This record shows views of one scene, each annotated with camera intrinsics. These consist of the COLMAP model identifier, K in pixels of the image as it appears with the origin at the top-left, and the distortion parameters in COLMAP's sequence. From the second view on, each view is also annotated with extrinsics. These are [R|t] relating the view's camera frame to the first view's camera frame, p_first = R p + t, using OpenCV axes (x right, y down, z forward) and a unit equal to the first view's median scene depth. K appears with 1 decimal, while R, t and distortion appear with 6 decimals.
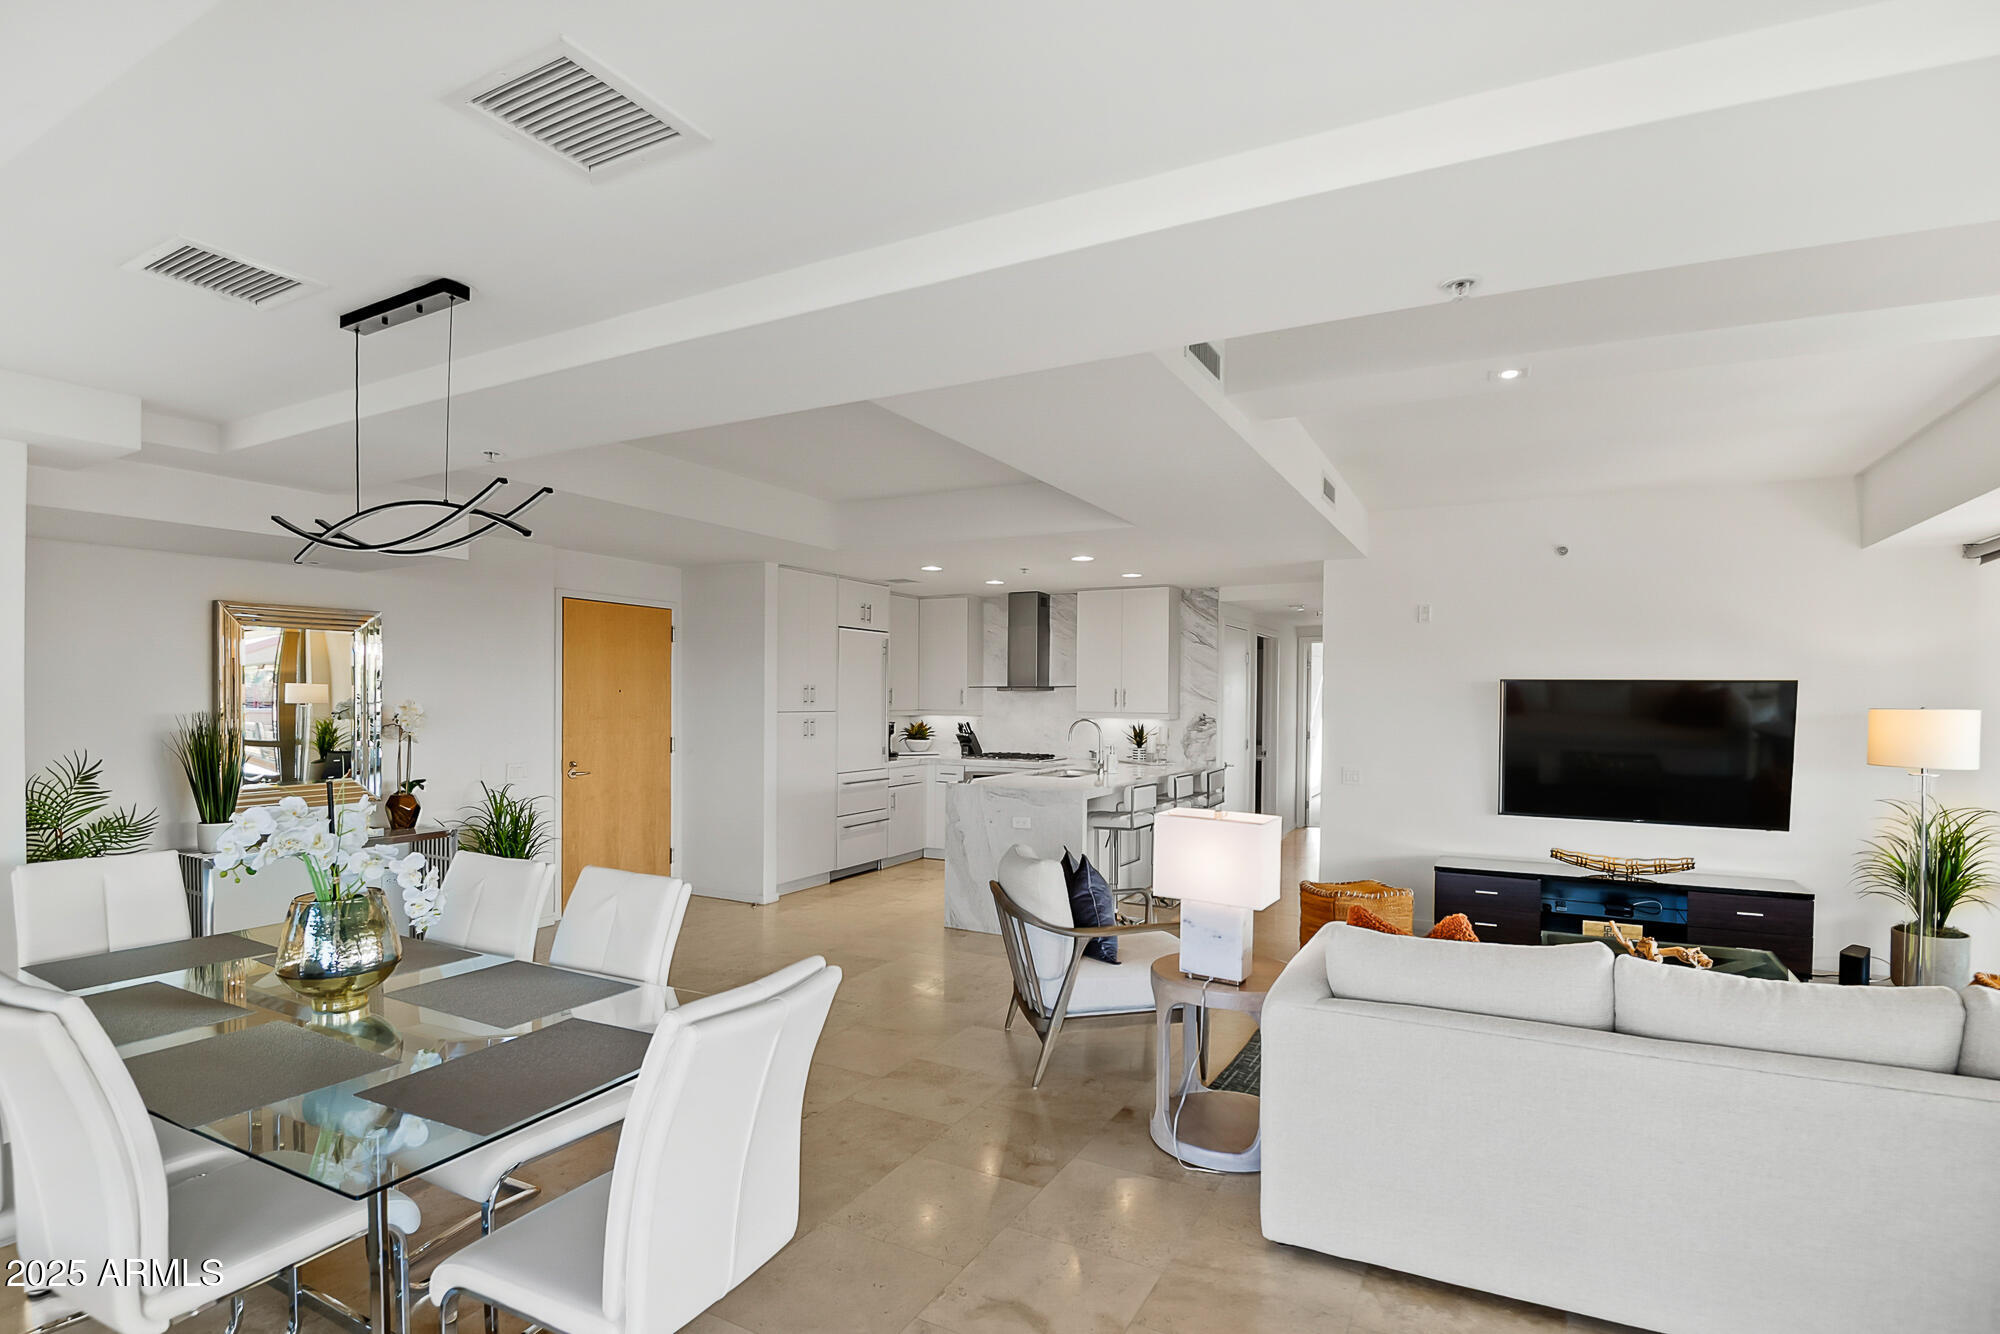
lens RADIAL K [[938.2, 0, 1000.0], [0, 938.2, 667.0], [0, 0, 1]] dist [0.004296, -0.023860]
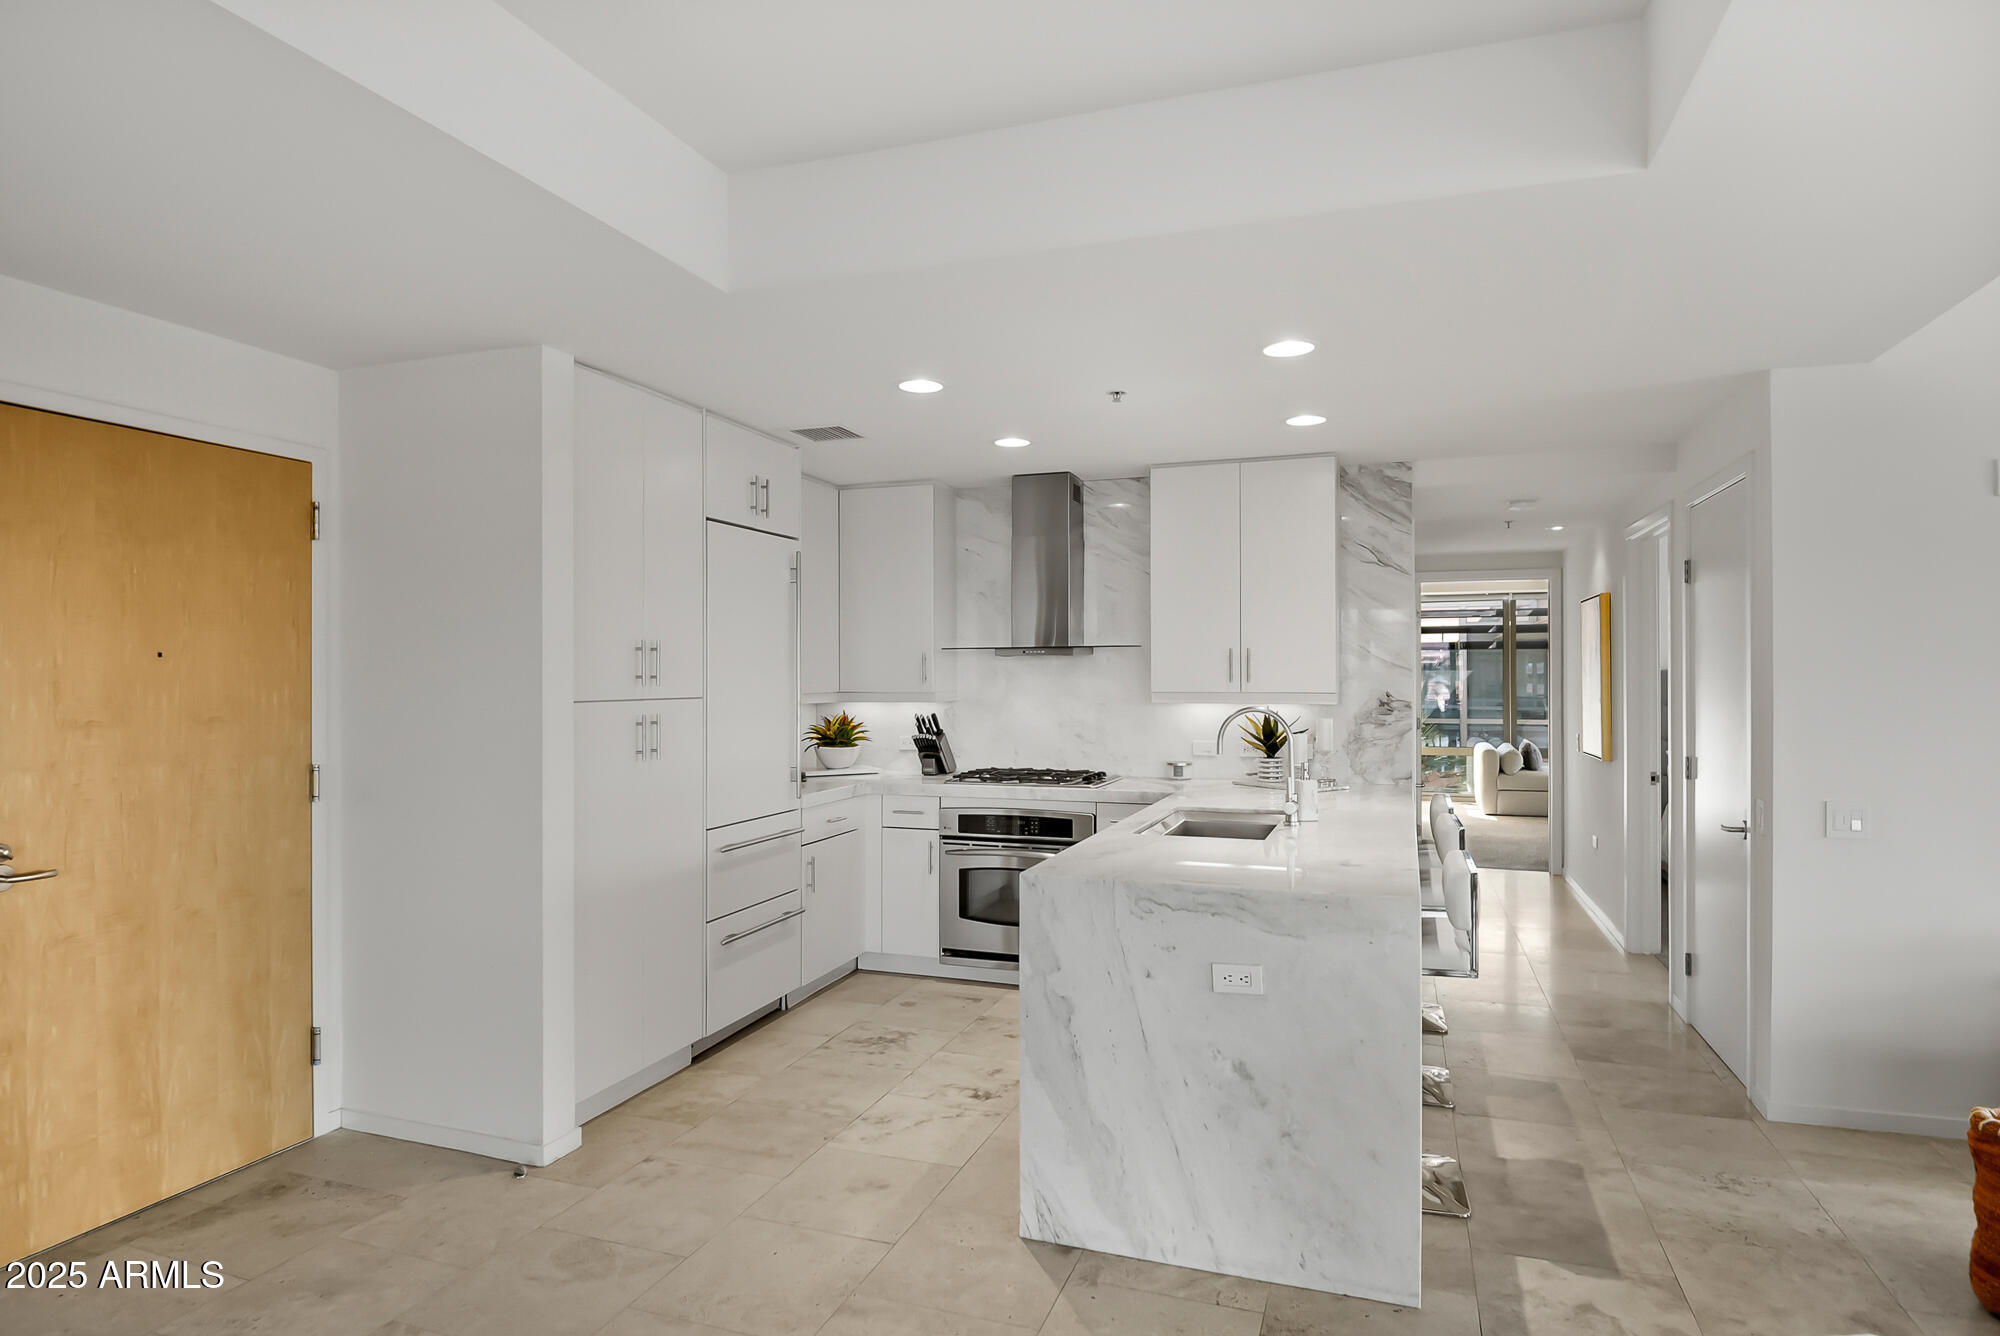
lens RADIAL K [[1091.9, 0, 995.7], [0, 1091.9, 643.7], [0, 0, 1]] dist [-0.001339, -0.000540]
pose [[0.989310, -0.006733, 0.145675, -0.099928], [0.006319, 0.999975, 0.003303, 0.017359], [-0.145693, -0.002347, 0.989327, 0.399587]]
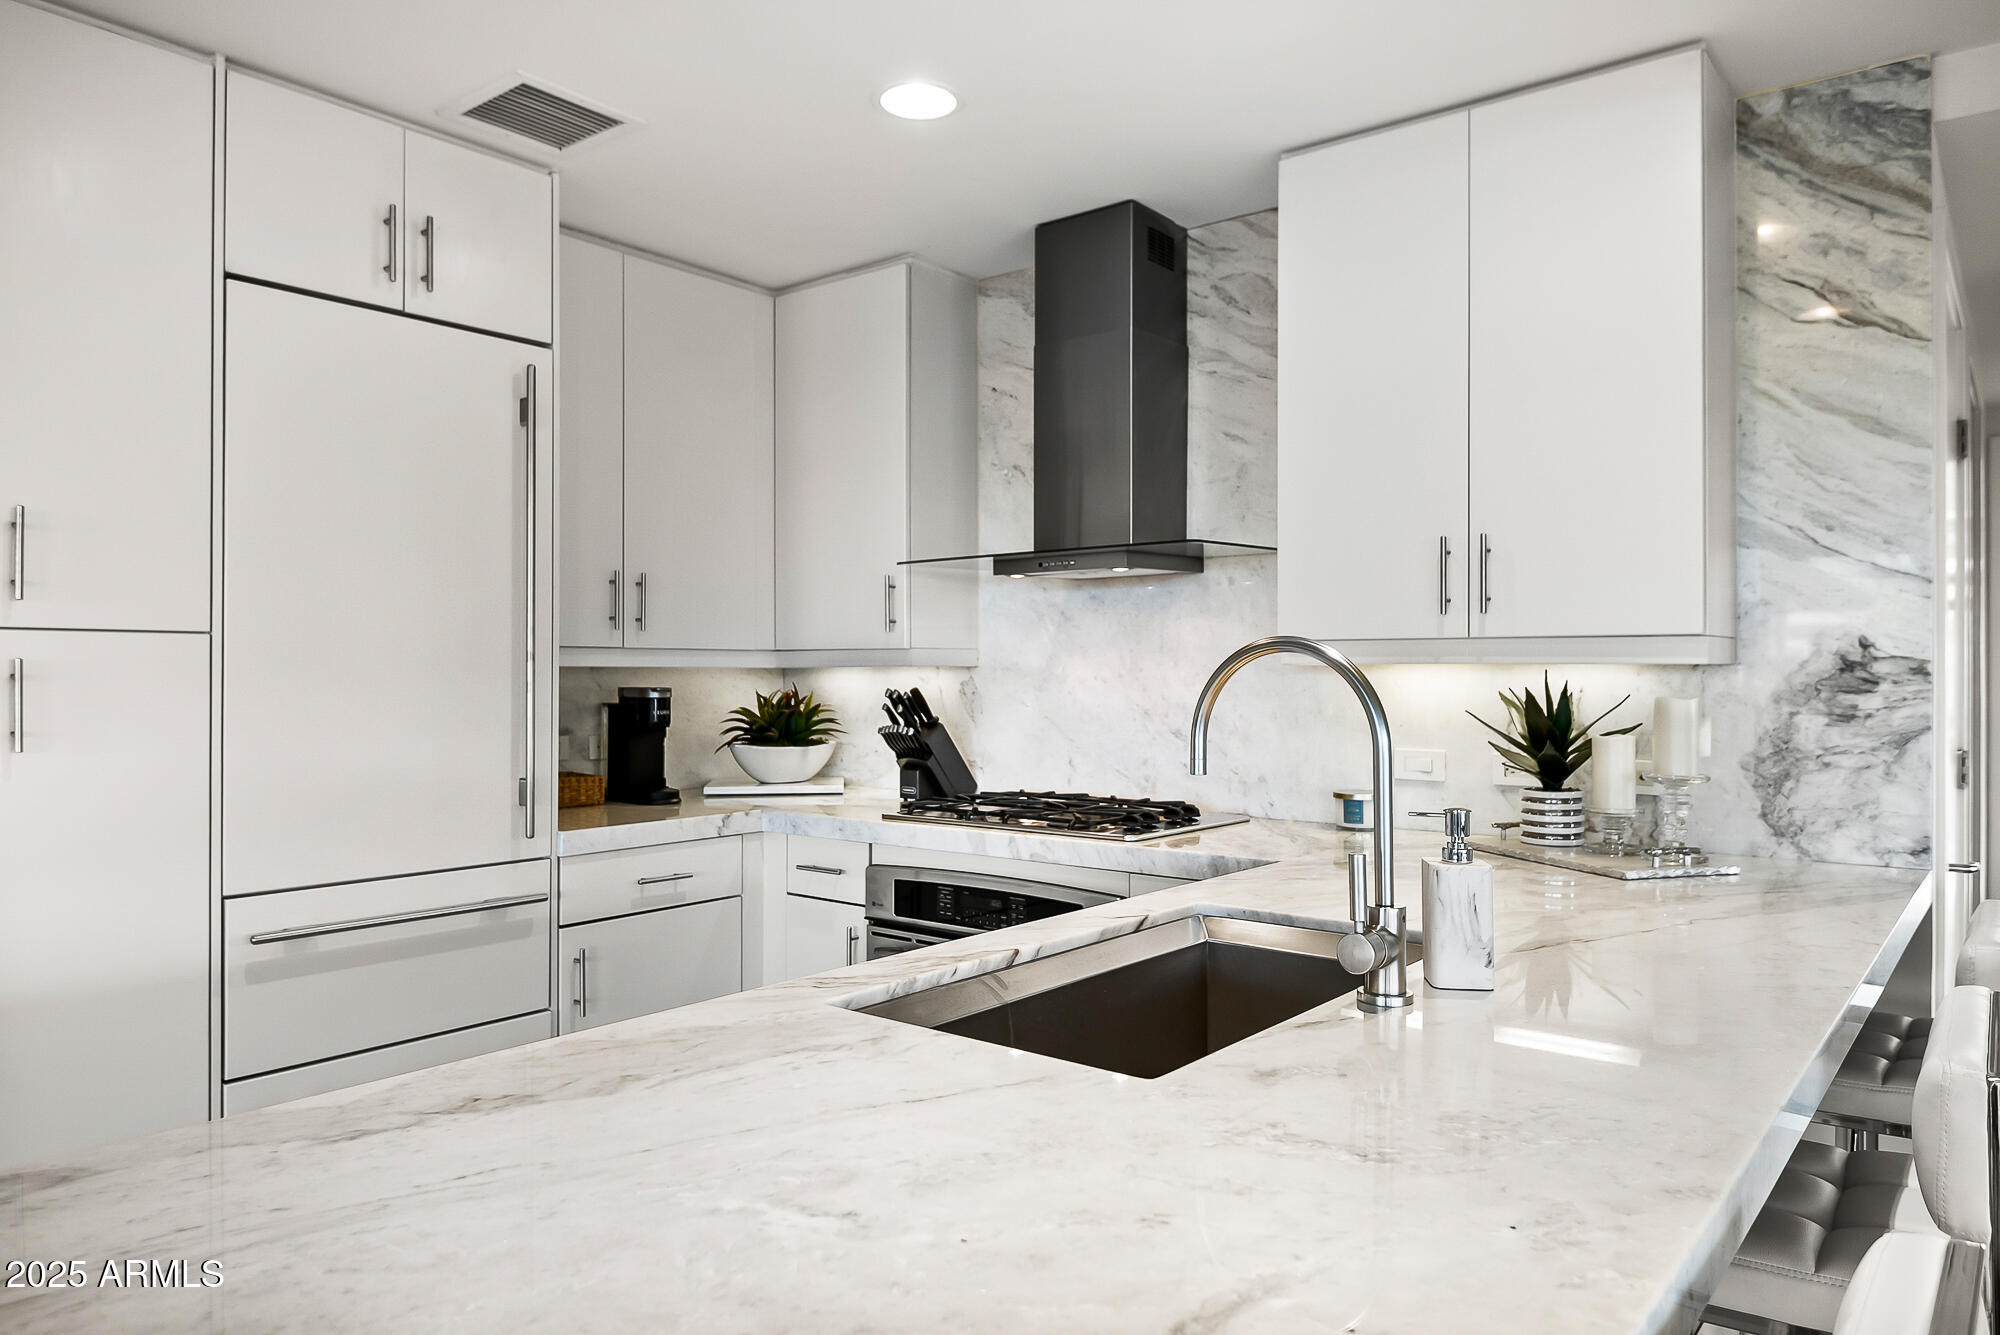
lens RADIAL K [[1320.5, 0, 1000.5], [0, 1320.5, 637.2], [0, 0, 1]] dist [0.033641, -0.034960]
pose [[0.983846, -0.011453, -0.178653, 0.072348], [0.012374, 0.999915, 0.004040, 0.045097], [0.178591, -0.006185, 0.983904, 0.648007]]
